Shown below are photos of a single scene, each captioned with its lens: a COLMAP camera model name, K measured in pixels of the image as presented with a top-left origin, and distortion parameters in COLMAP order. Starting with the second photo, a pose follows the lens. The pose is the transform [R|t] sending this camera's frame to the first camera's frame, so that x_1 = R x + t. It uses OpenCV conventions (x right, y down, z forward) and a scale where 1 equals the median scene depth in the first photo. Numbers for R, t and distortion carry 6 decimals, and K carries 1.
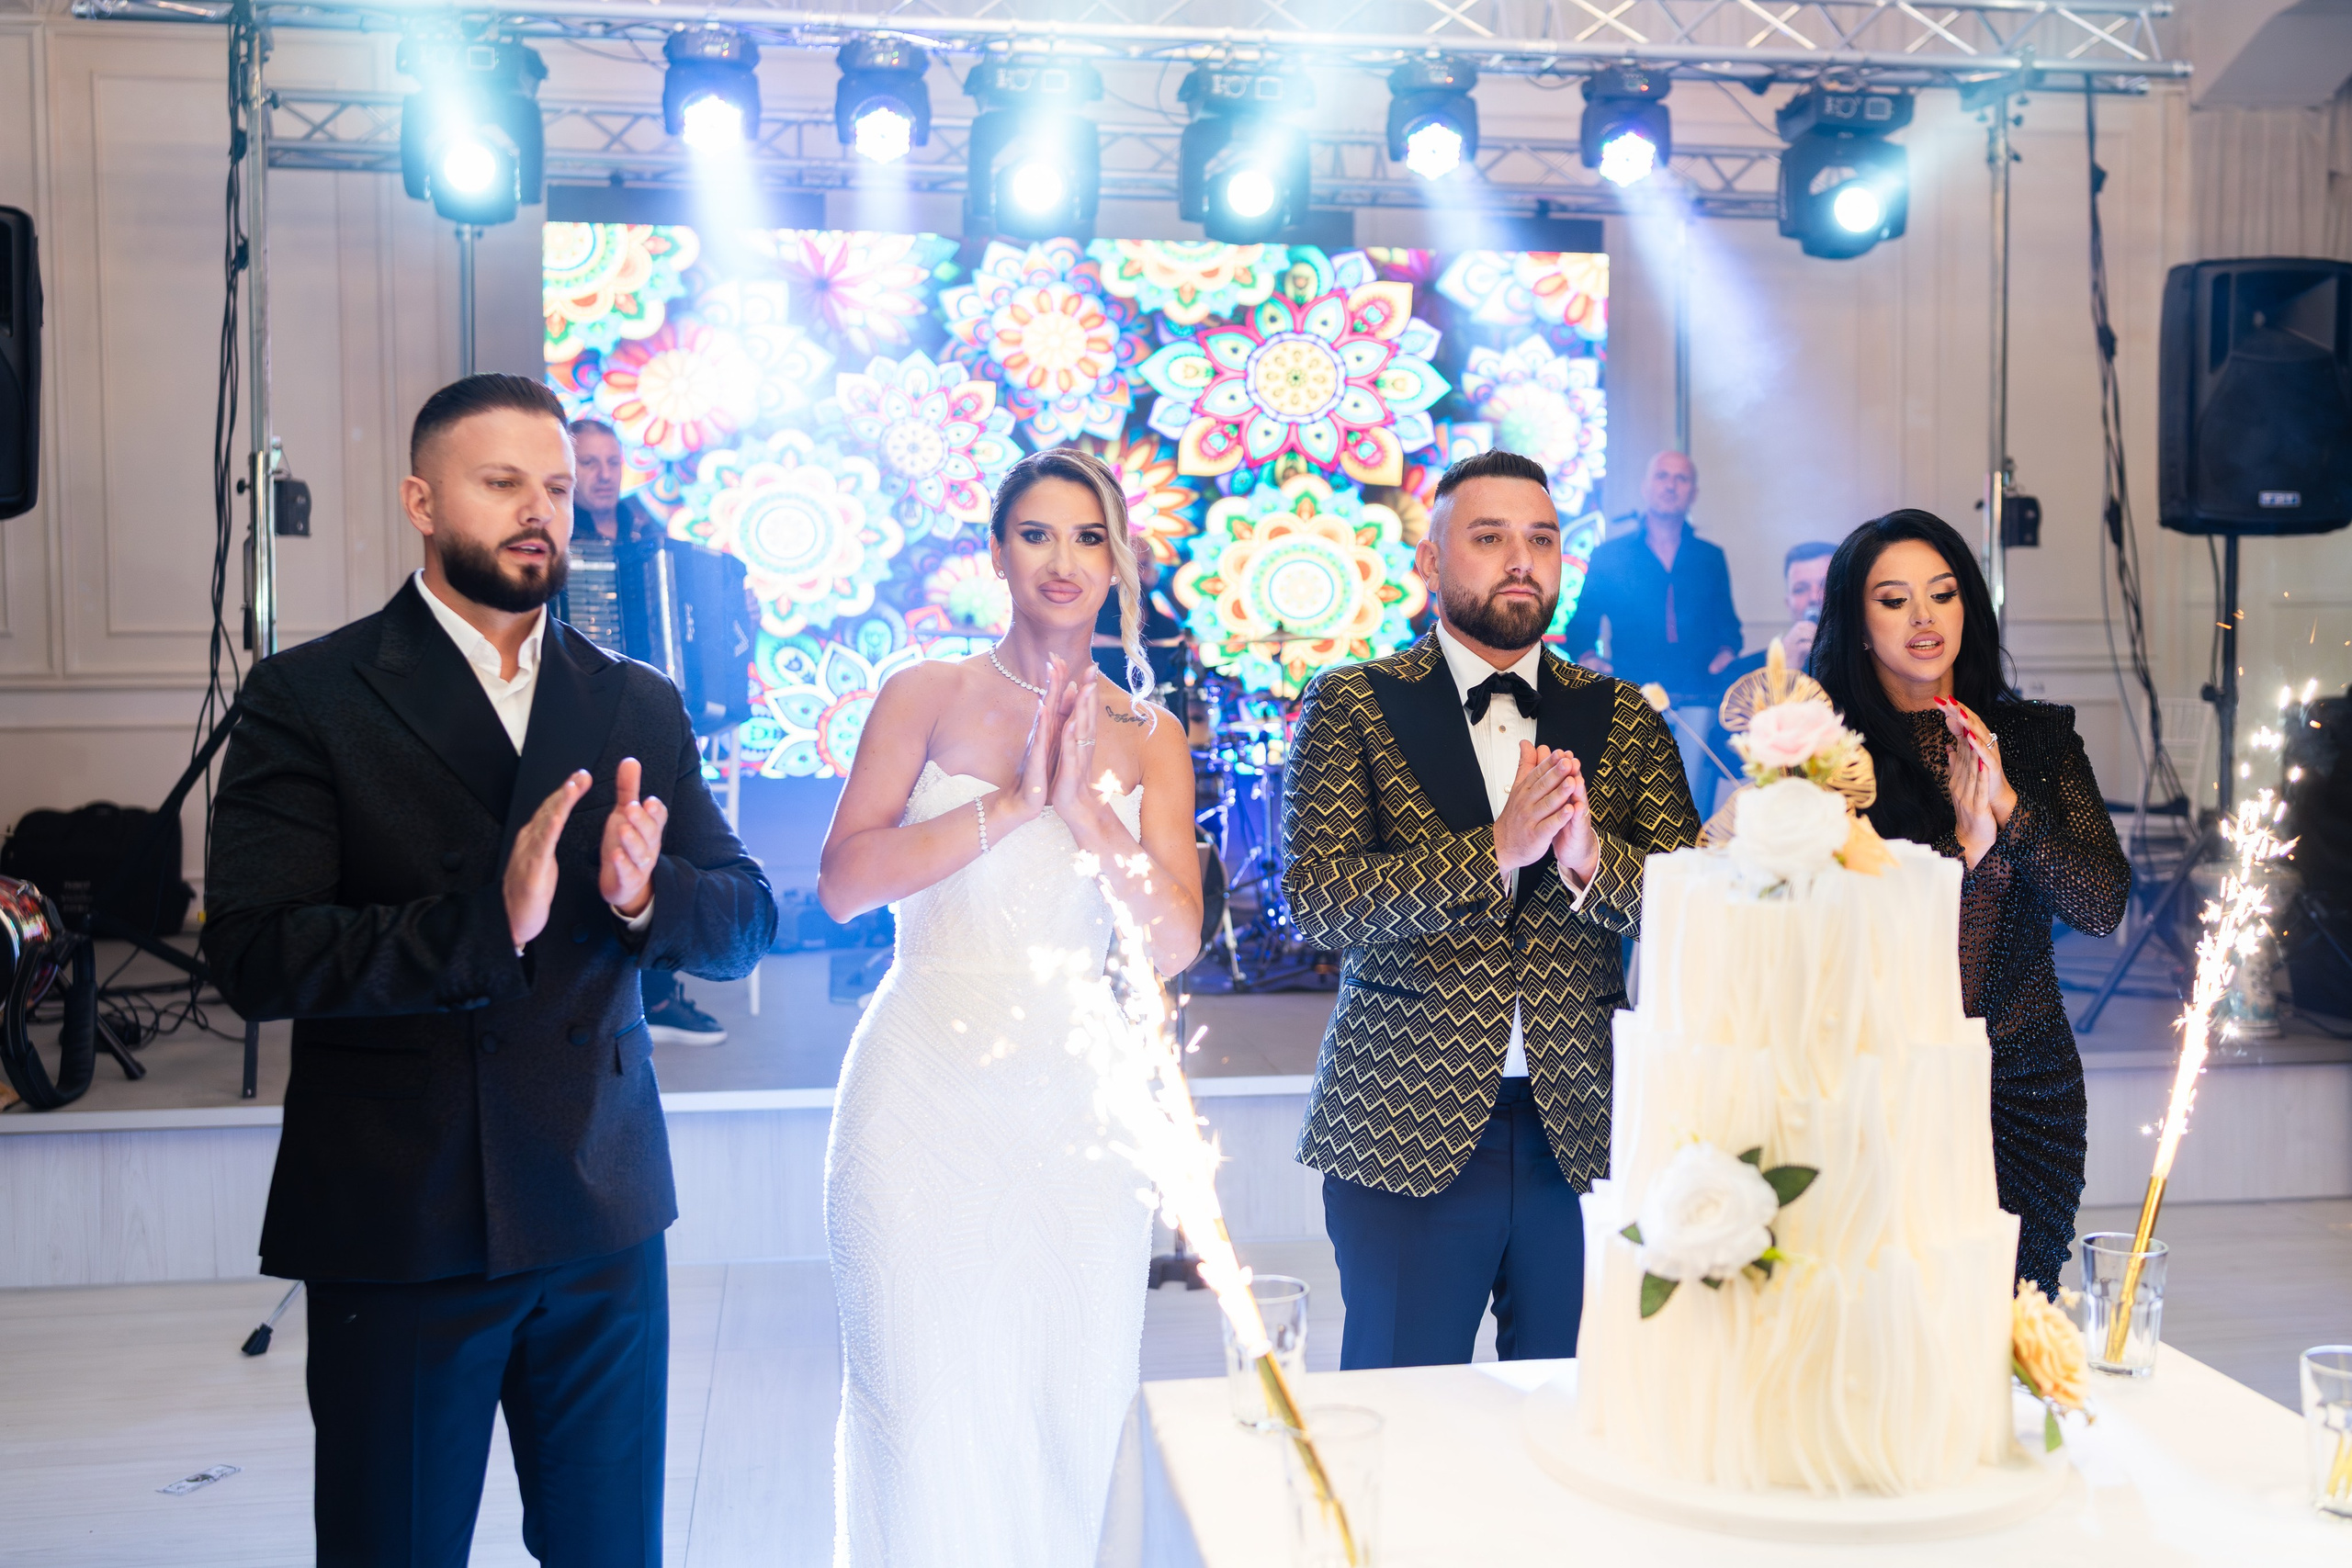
lens RADIAL K [[2354.3, 0, 1229.9], [0, 2354.3, 750.0], [0, 0, 1]] dist [0.000431, 0.003130]
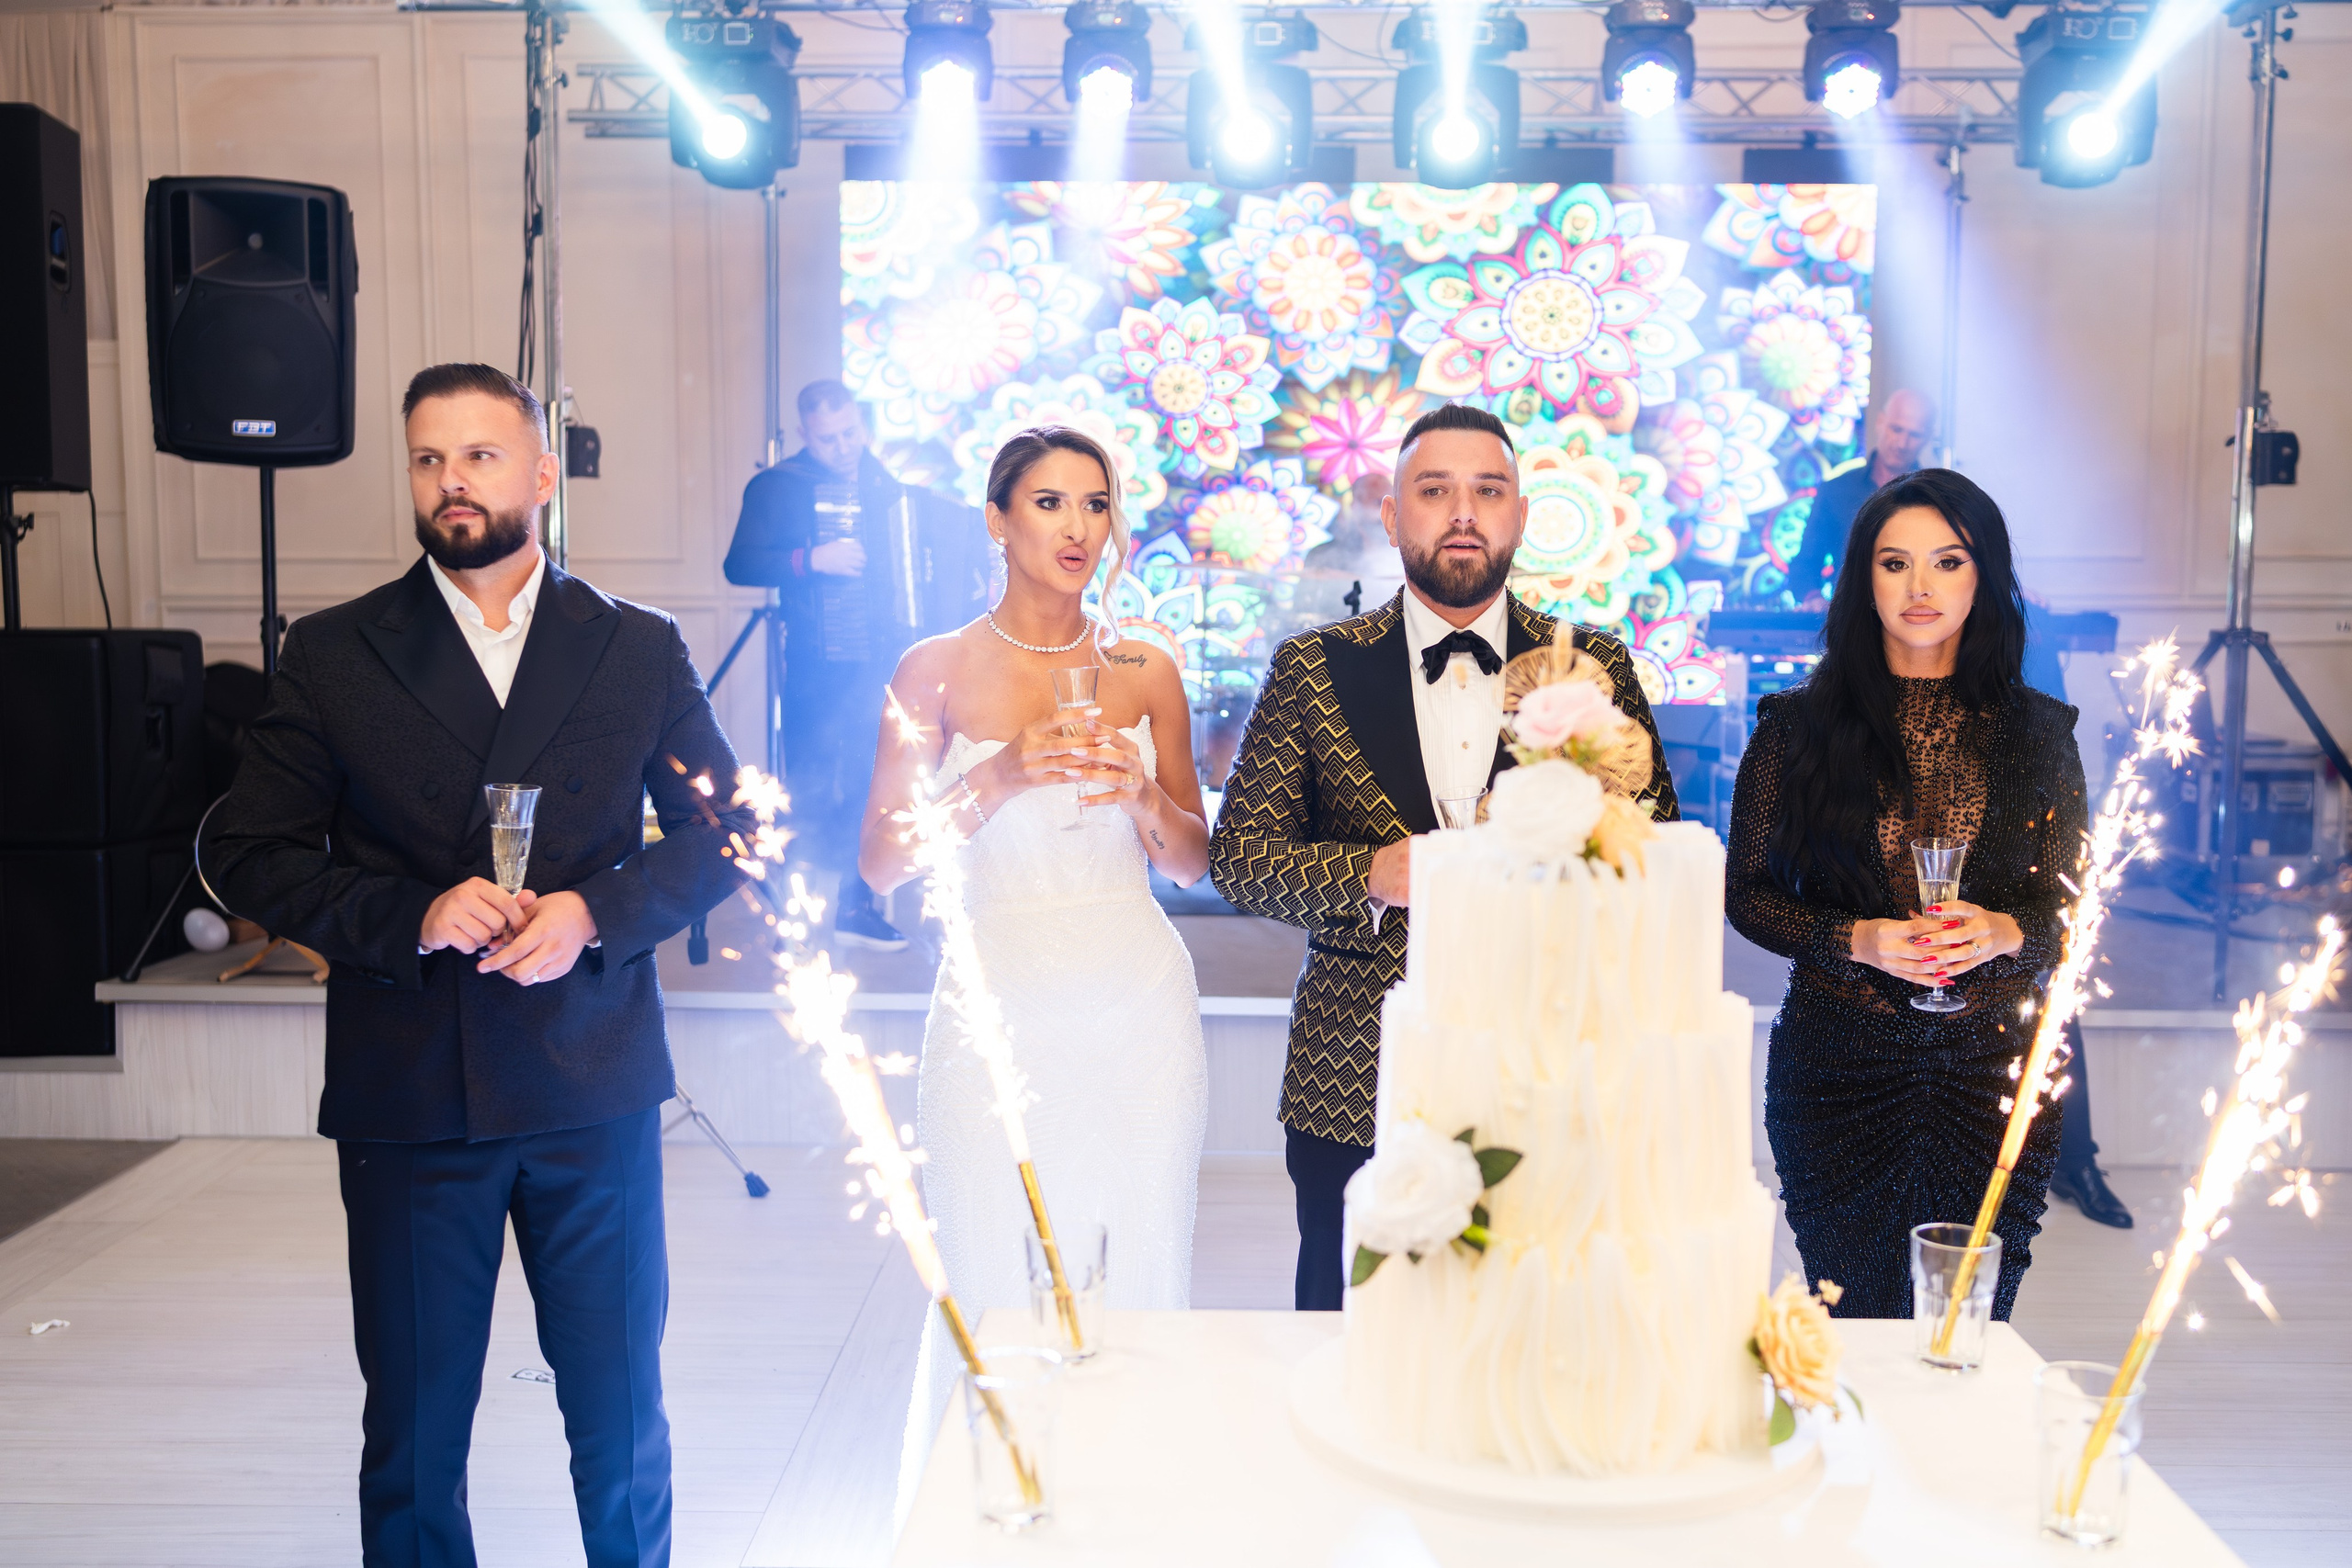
lens RADIAL K [[2240.2, 0, 1176.0], [0, 2240.2, 784.0], [0, 0, 1]] dist [-0.003701, 0.013156]
pose [[0.981648, 0.024581, -0.189111, 0.076227], [-0.014535, 0.998417, 0.054328, -0.007900], [0.190147, -0.050583, 0.980452, 0.011524]]
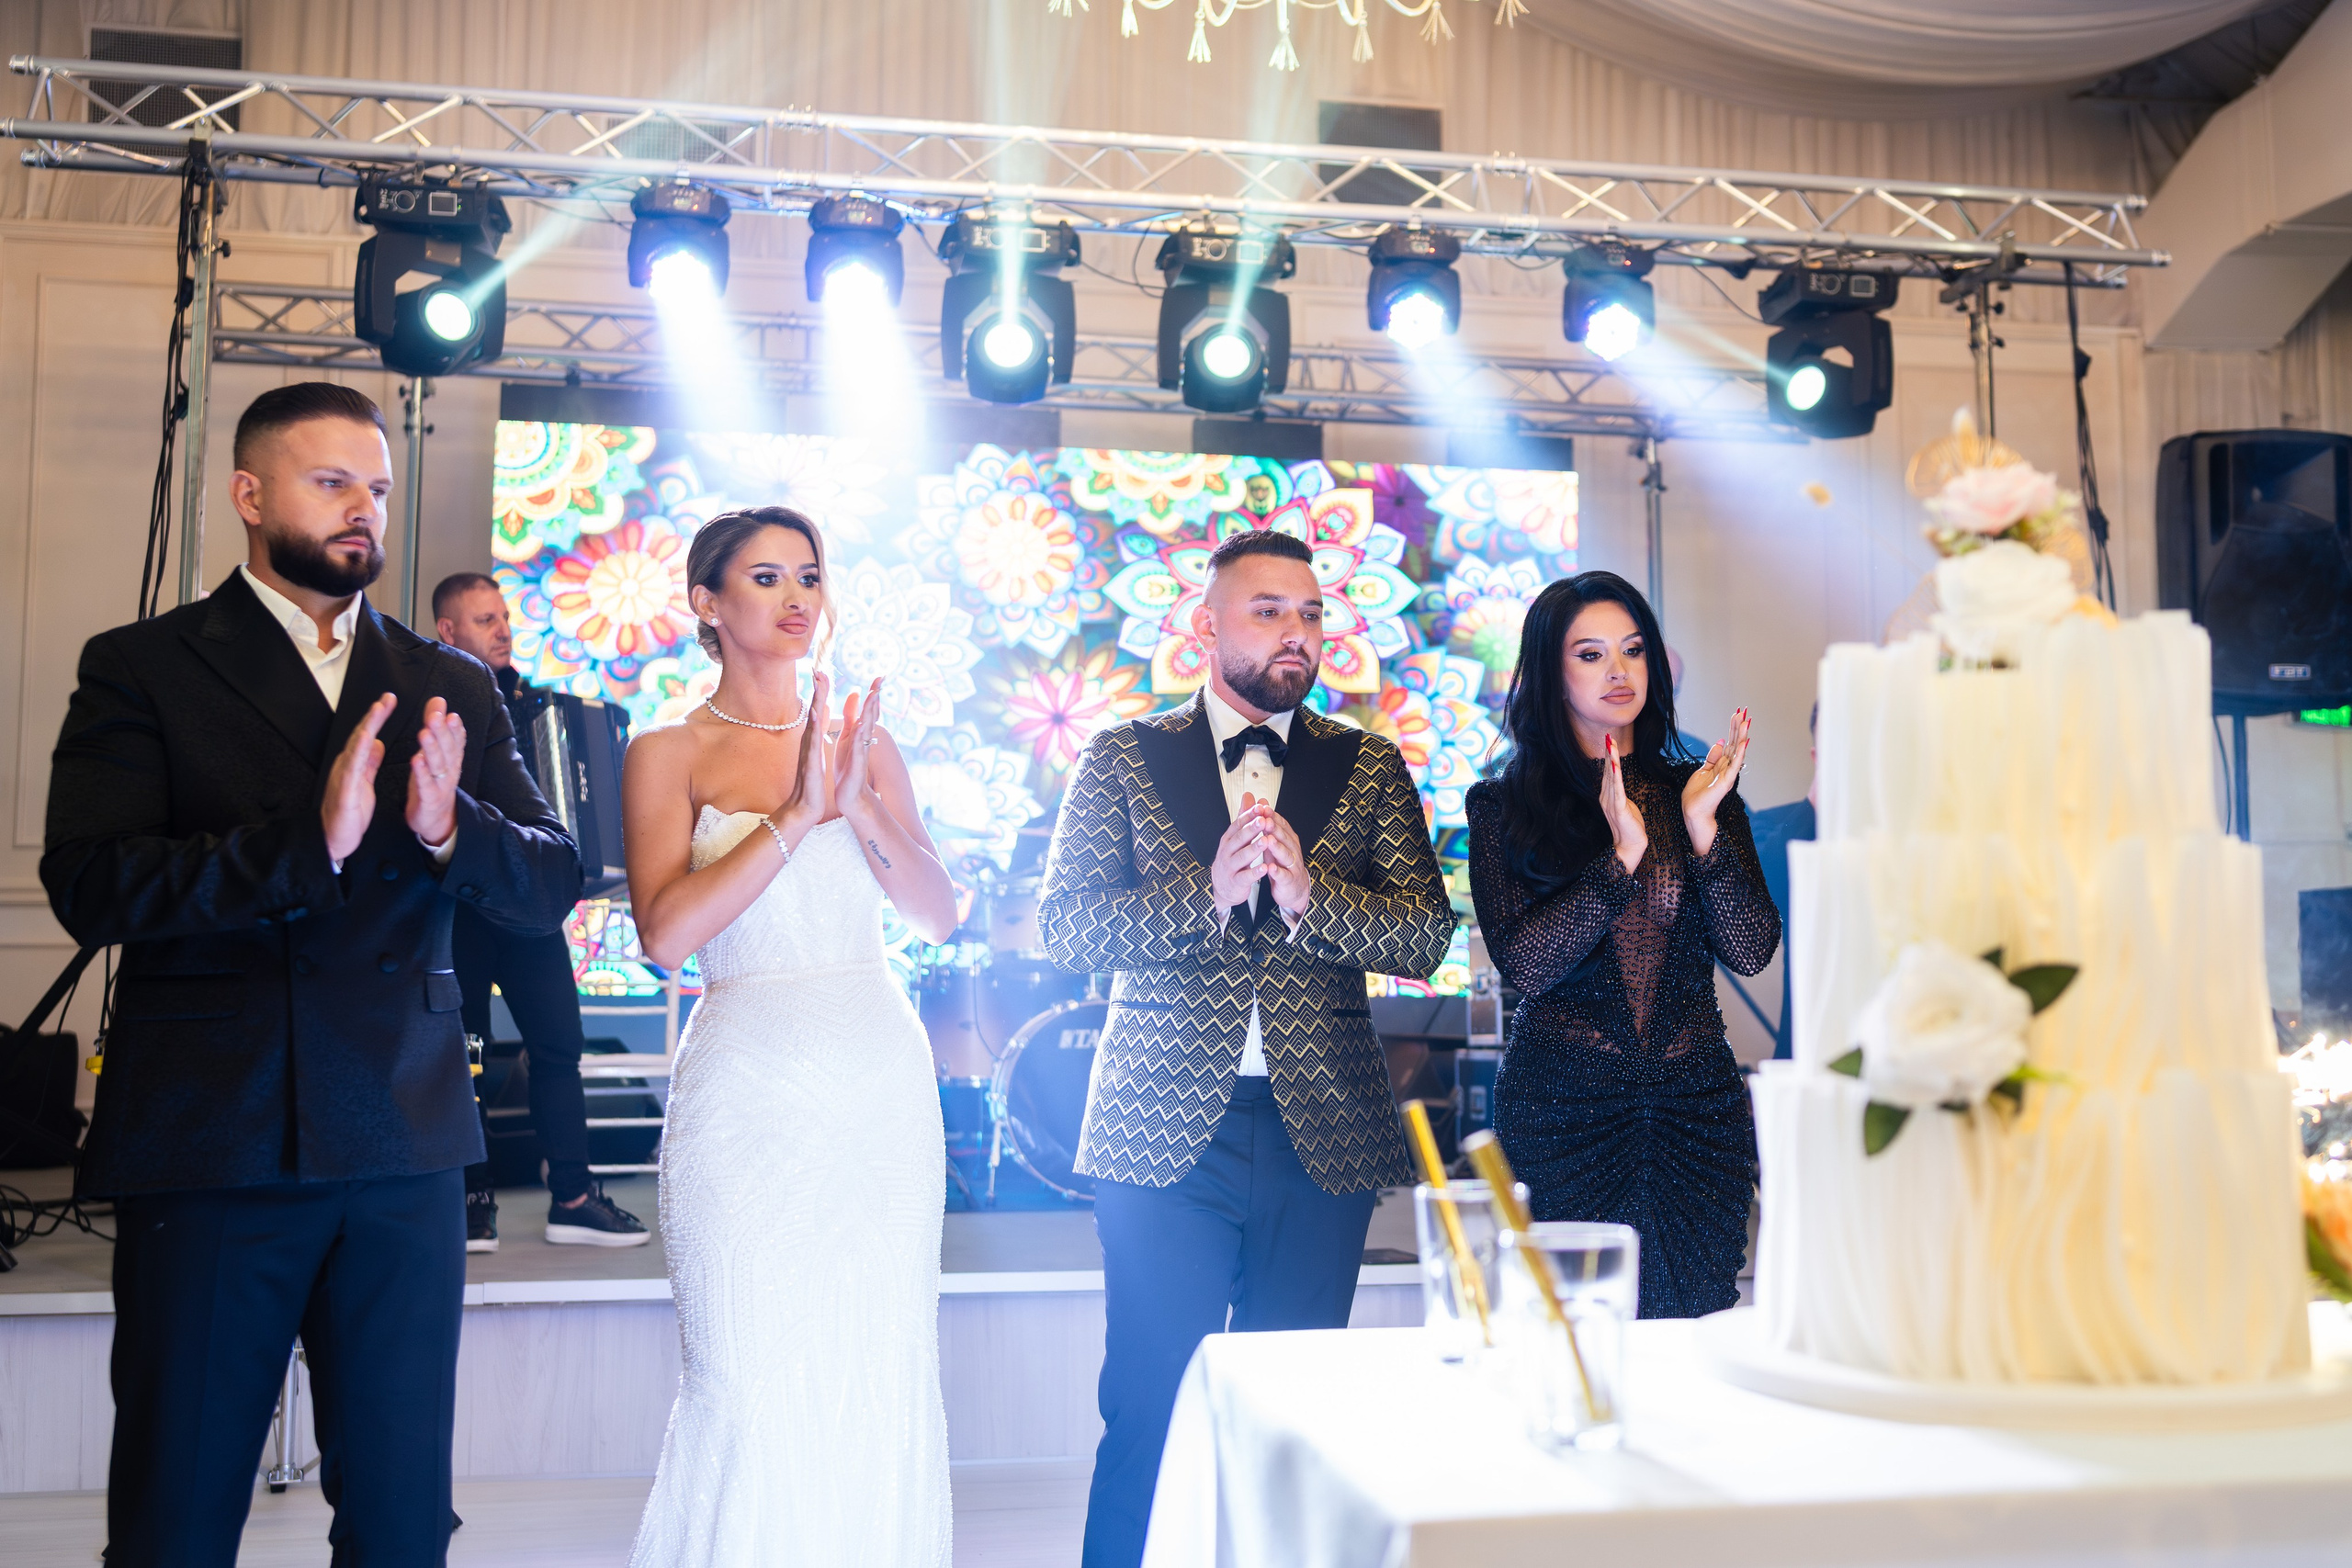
lens RADIAL K [[2354.3, 0, 1229.9], [0, 2354.3, 750.0], [0, 0, 1]] dist [0.000431, 0.003130]
pose [[0.999595, 0.005797, 0.027879, -0.017268], [-0.001876, 0.990338, -0.138664, 0.058830], [-0.028413, 0.138556, 0.989947, 0.054028]]
